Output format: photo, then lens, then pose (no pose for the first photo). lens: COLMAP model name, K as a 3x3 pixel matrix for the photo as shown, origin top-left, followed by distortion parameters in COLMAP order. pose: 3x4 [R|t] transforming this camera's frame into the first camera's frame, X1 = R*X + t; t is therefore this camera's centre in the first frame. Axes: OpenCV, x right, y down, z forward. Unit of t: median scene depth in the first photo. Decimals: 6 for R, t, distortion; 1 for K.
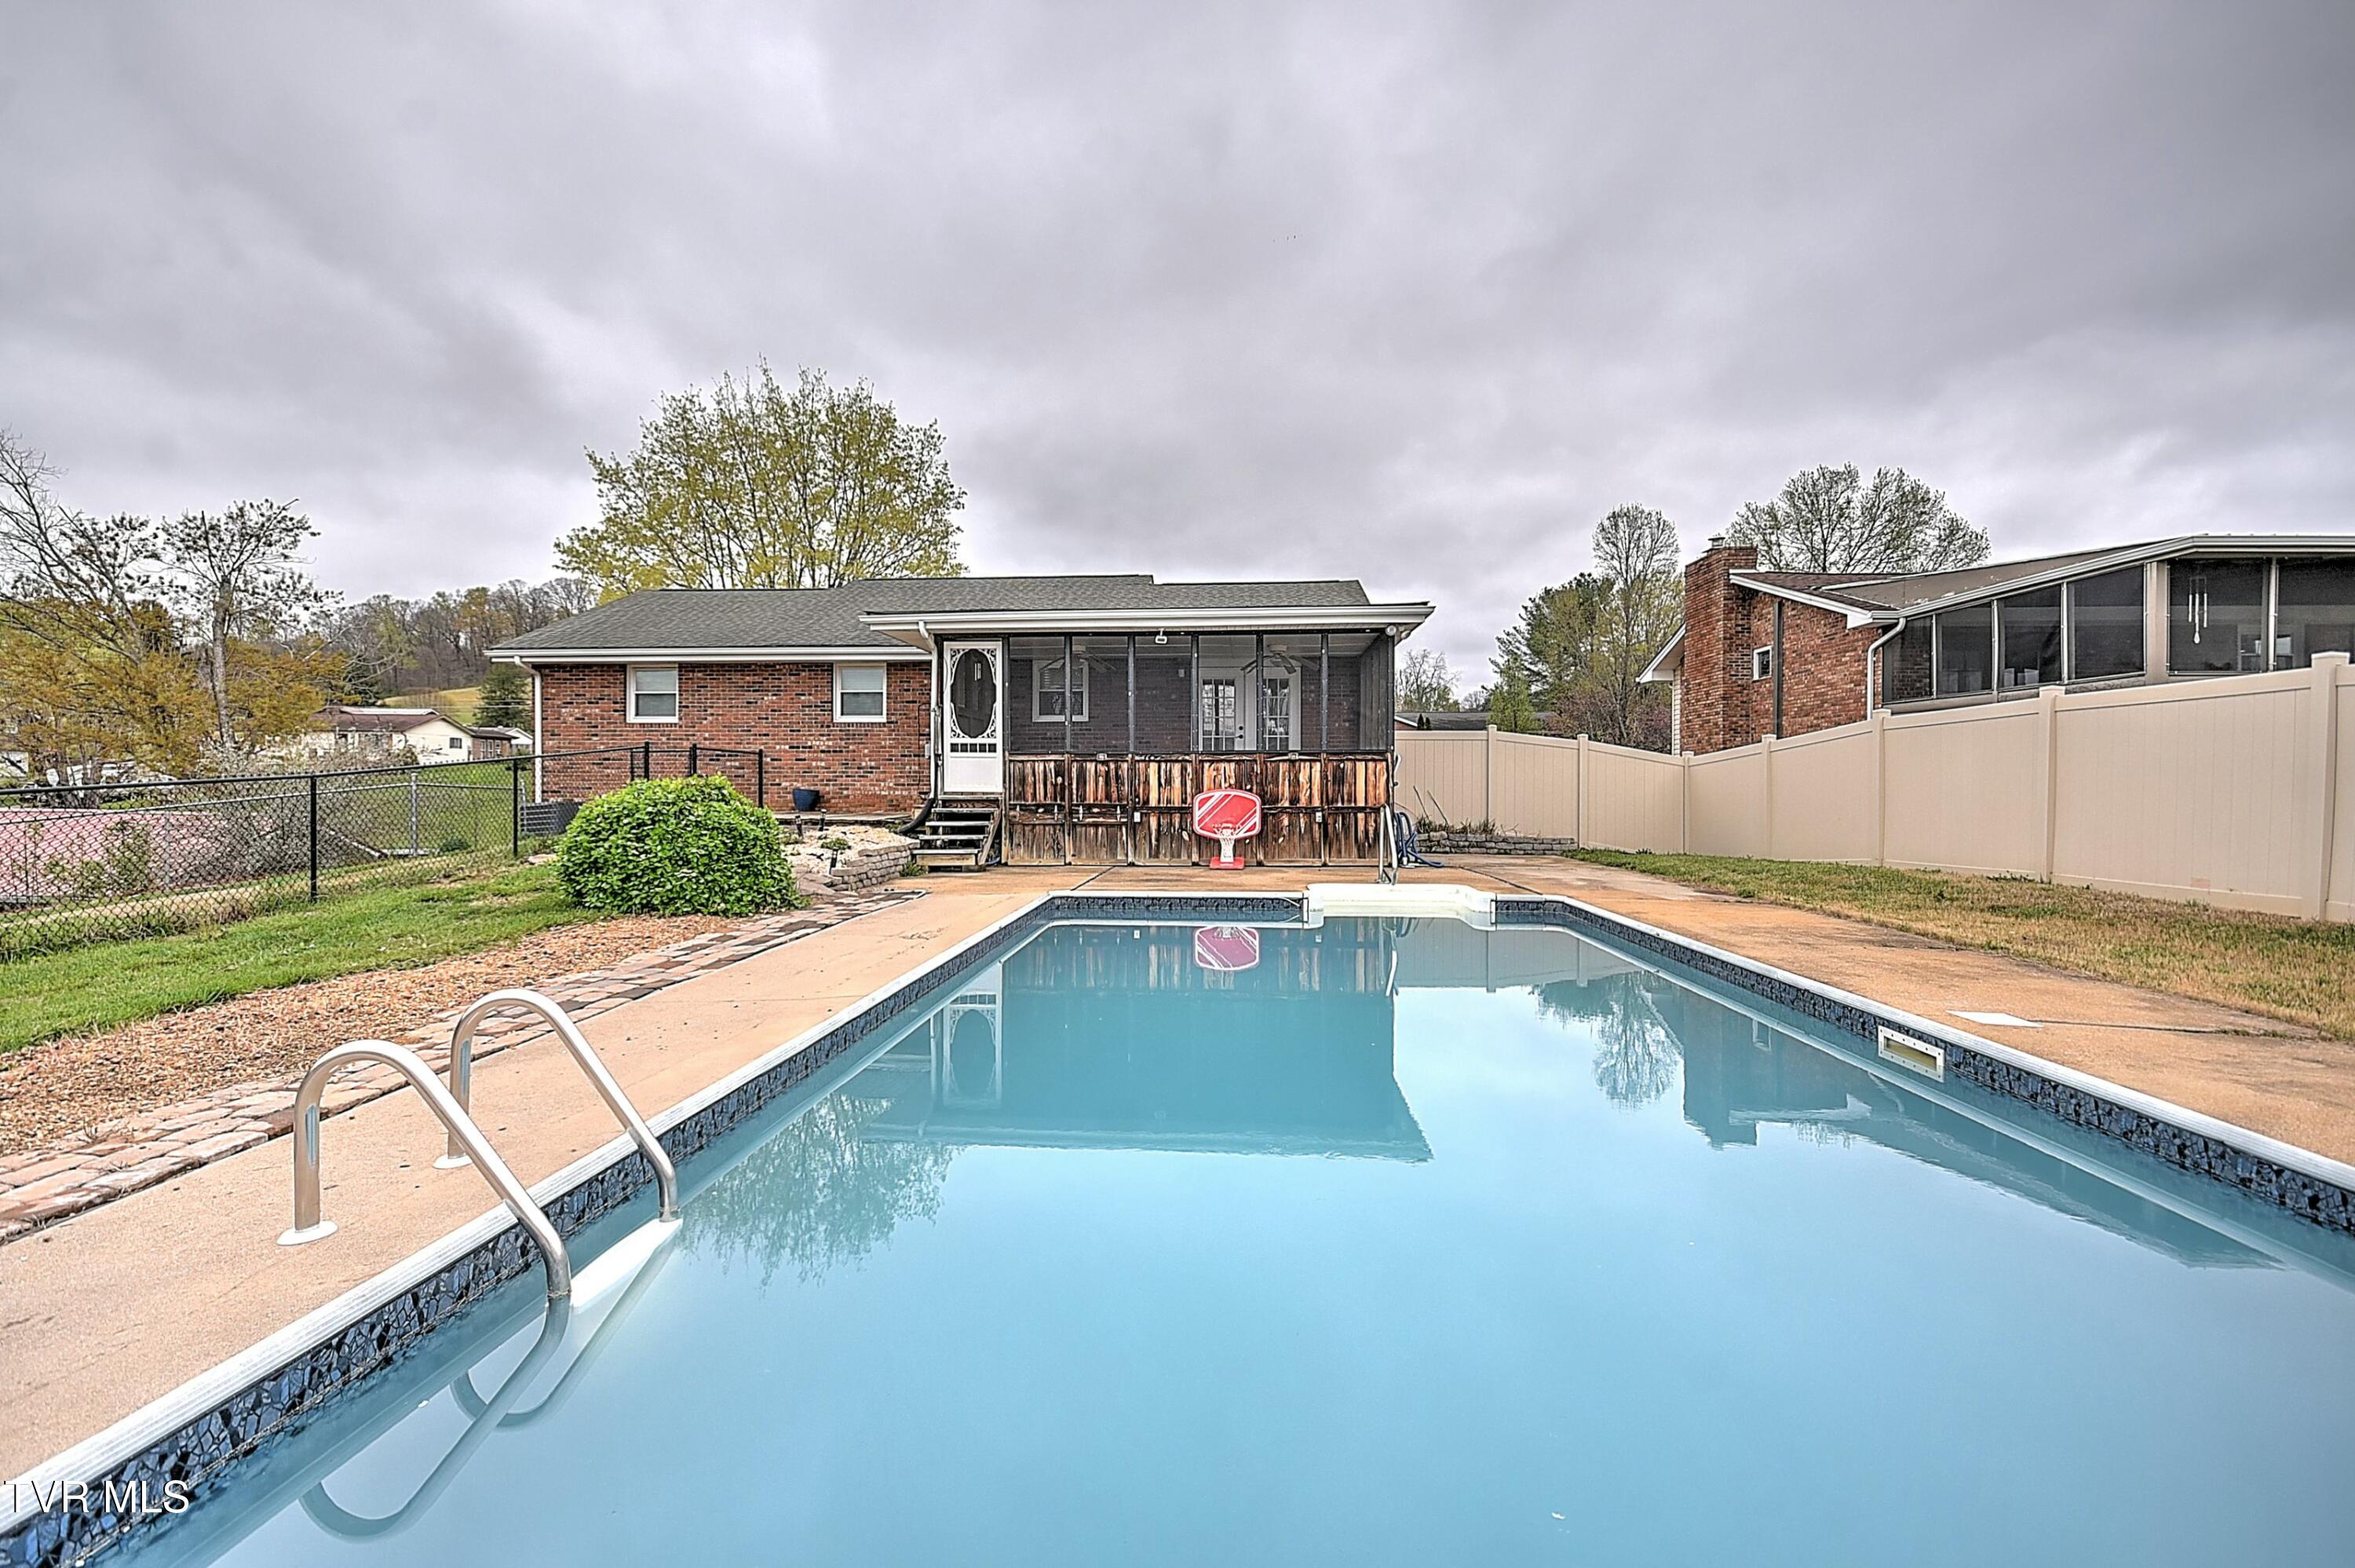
lens RADIAL K [[1064.4, 0, 1164.8], [0, 1064.4, 783.4], [0, 0, 1]] dist [0.016396, 0.000538]
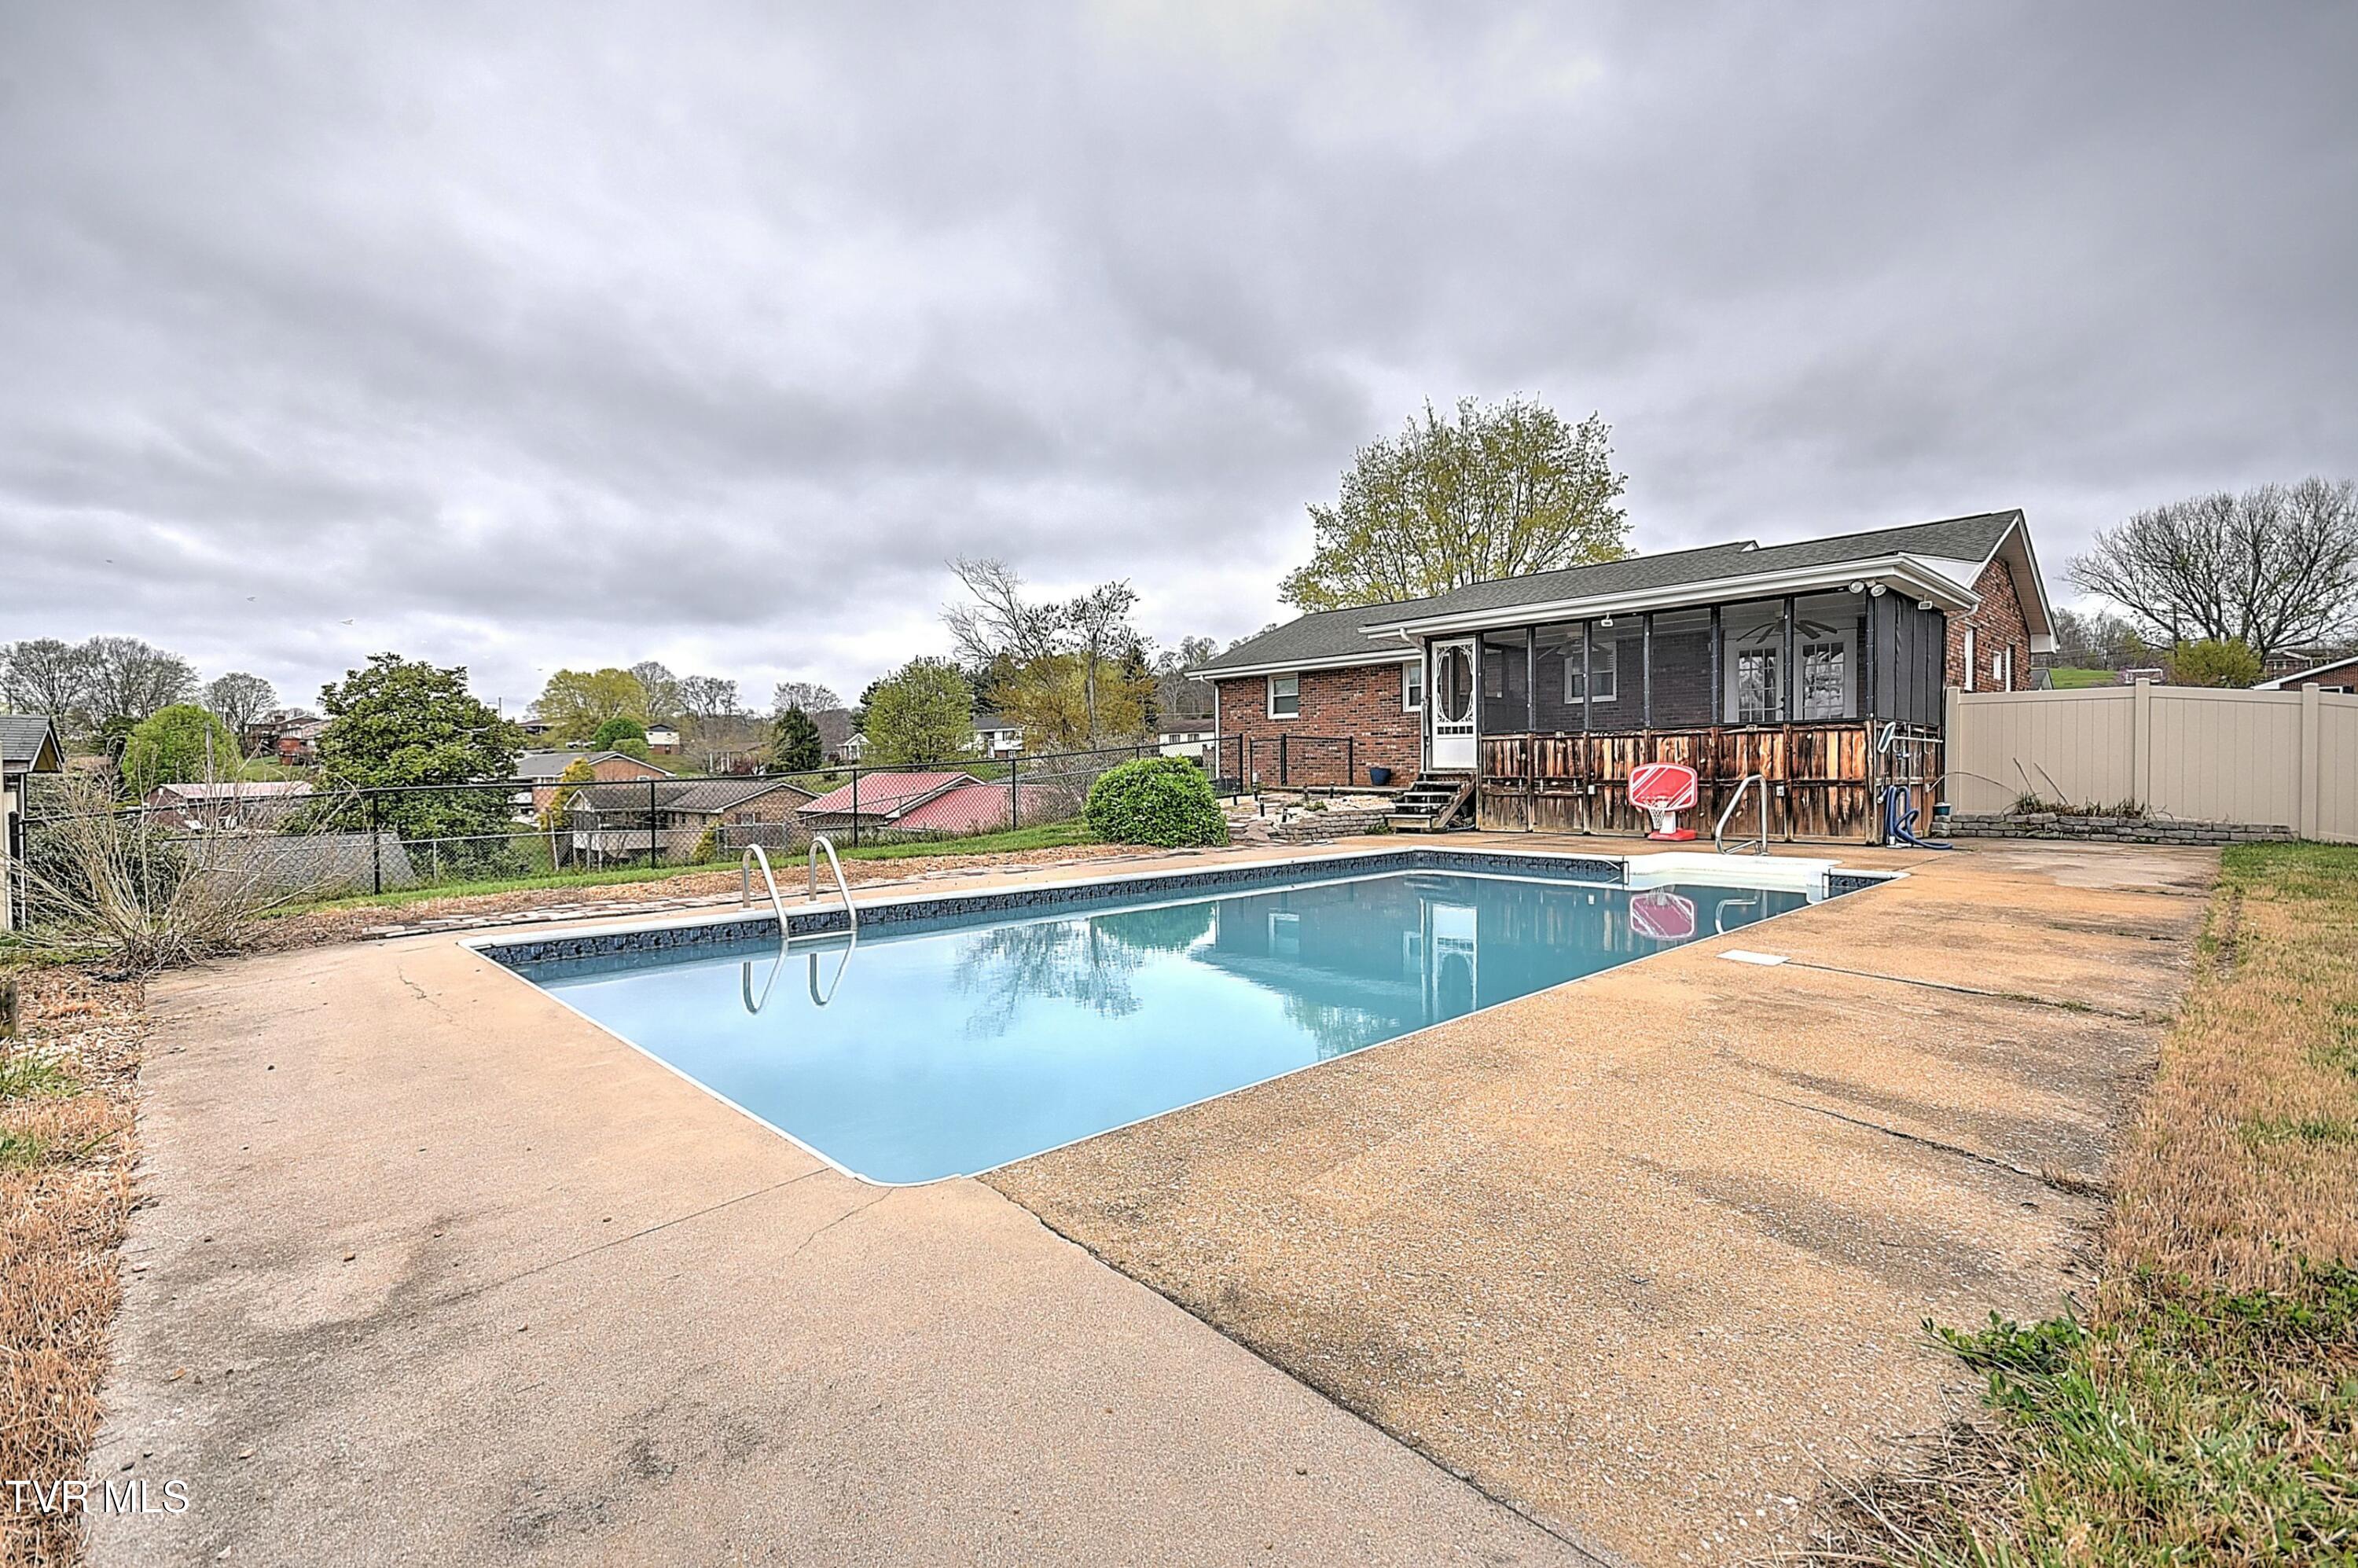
lens RADIAL K [[1033.6, 0, 1176.6], [0, 1033.6, 779.8], [0, 0, 1]] dist [0.016352, -0.005481]
pose [[0.746132, -0.000238, -0.665798, 0.354085], [0.007884, 0.999933, 0.008477, 0.009159], [0.665751, -0.011574, 0.746084, -0.057114]]
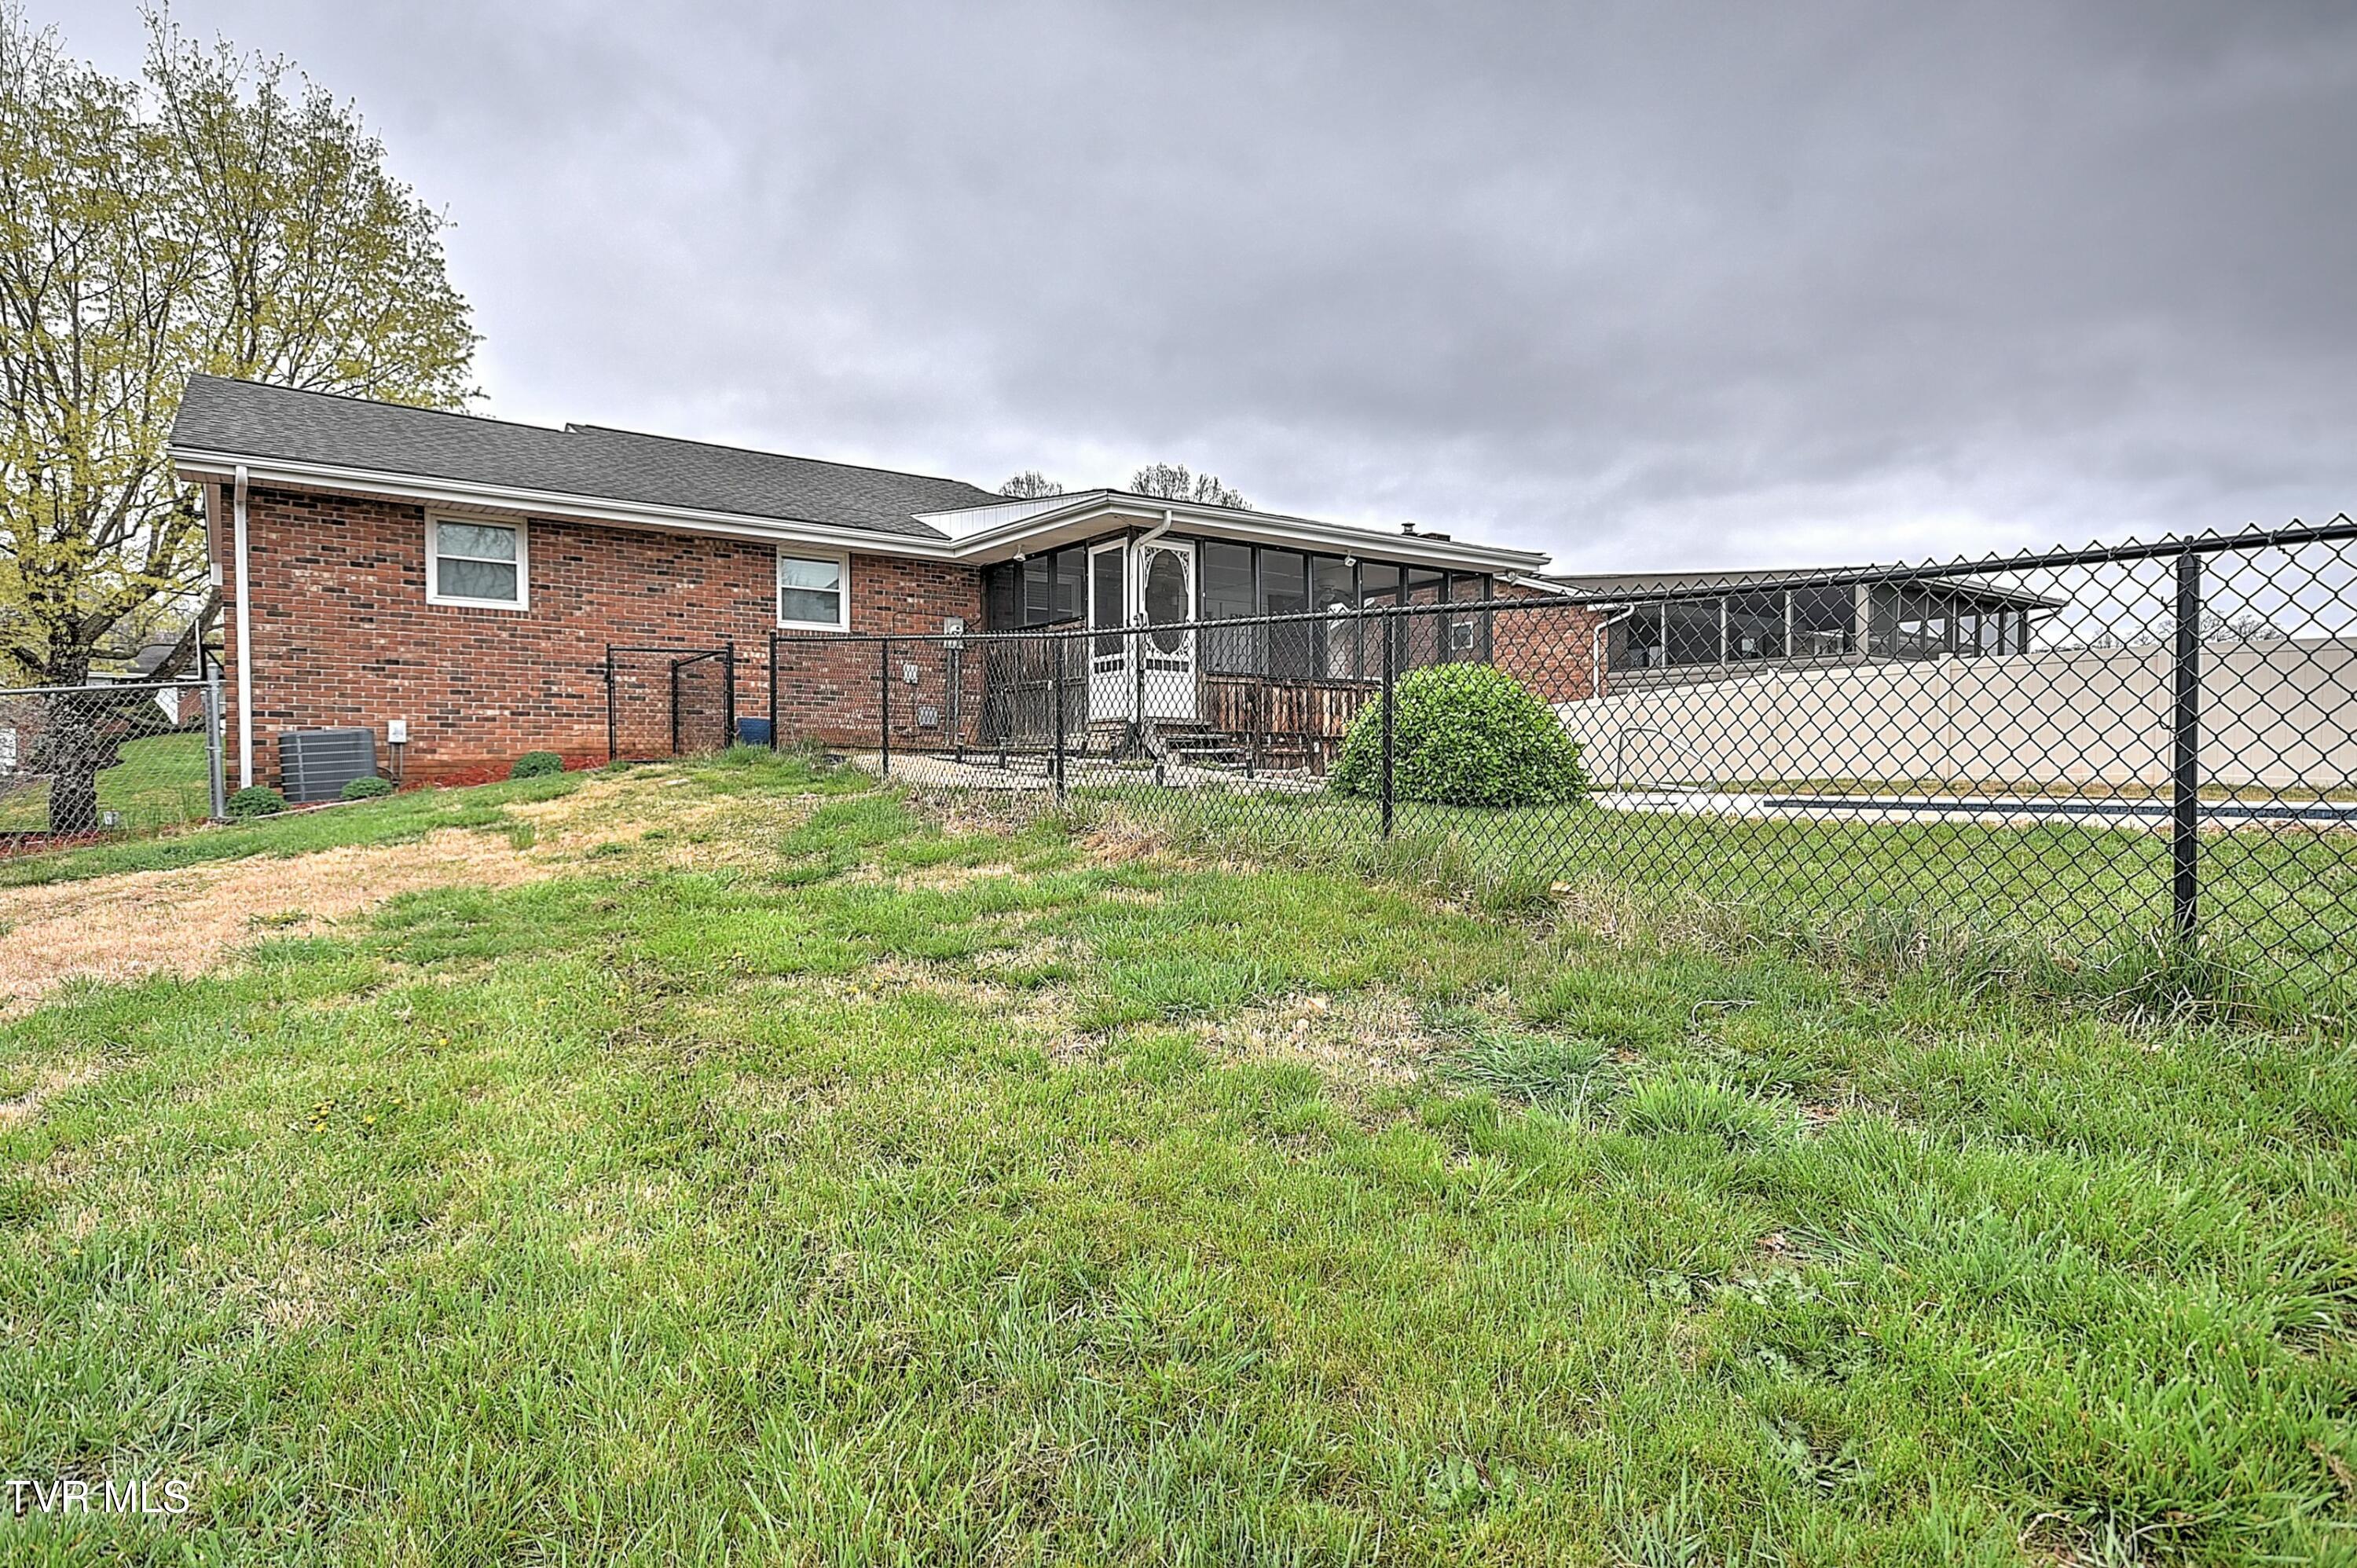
lens RADIAL K [[1261.6, 0, 1177.0], [0, 1261.6, 783.3], [0, 0, 1]] dist [0.029584, 0.000307]
pose [[0.759959, -0.008055, 0.649921, -0.840716], [0.006121, 0.999968, 0.005236, 0.056427], [-0.649942, -0.000001, 0.759984, 0.226338]]
